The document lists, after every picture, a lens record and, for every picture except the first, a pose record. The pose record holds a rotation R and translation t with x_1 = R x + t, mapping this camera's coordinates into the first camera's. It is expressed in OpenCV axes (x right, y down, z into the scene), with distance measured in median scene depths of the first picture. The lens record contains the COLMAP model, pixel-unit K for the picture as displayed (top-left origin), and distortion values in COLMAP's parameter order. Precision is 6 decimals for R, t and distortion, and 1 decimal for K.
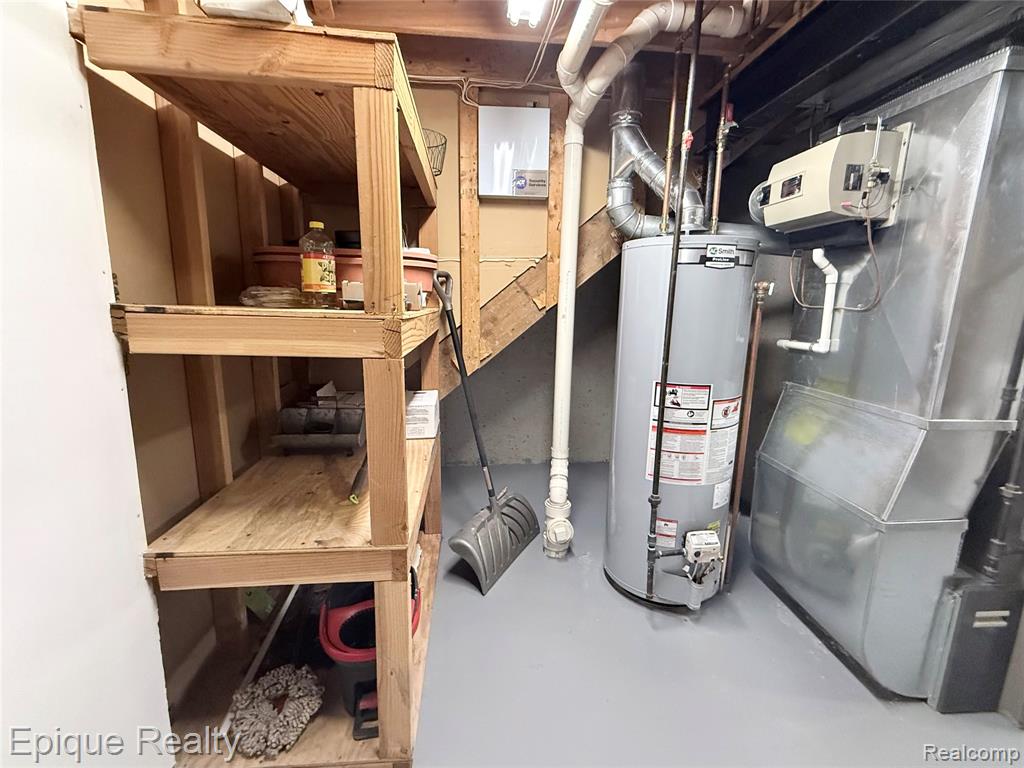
lens RADIAL K [[447.5, 0, 509.9], [0, 447.5, 384.0], [0, 0, 1]] dist [-0.003967, -0.000037]
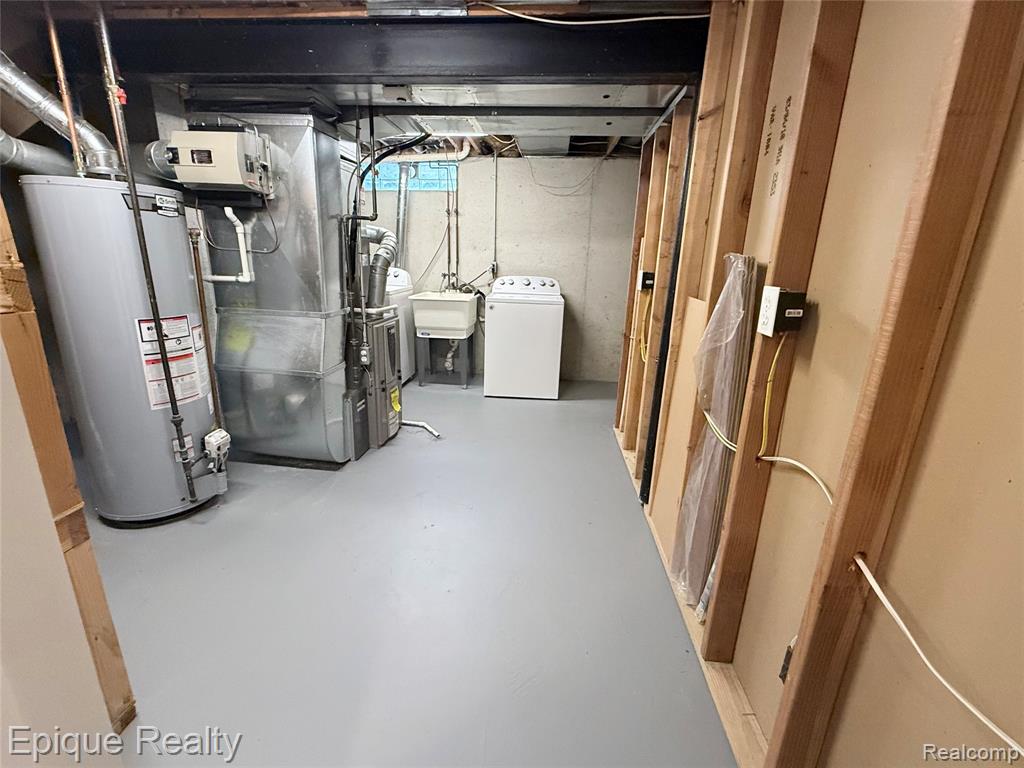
lens RADIAL K [[447.5, 0, 509.5], [0, 447.5, 383.5], [0, 0, 1]] dist [-0.003967, -0.000037]
pose [[0.170711, -0.278519, 0.945138, -0.627375], [0.146483, 0.955732, 0.255183, -0.001502], [-0.974372, 0.094884, 0.203952, -0.093741]]
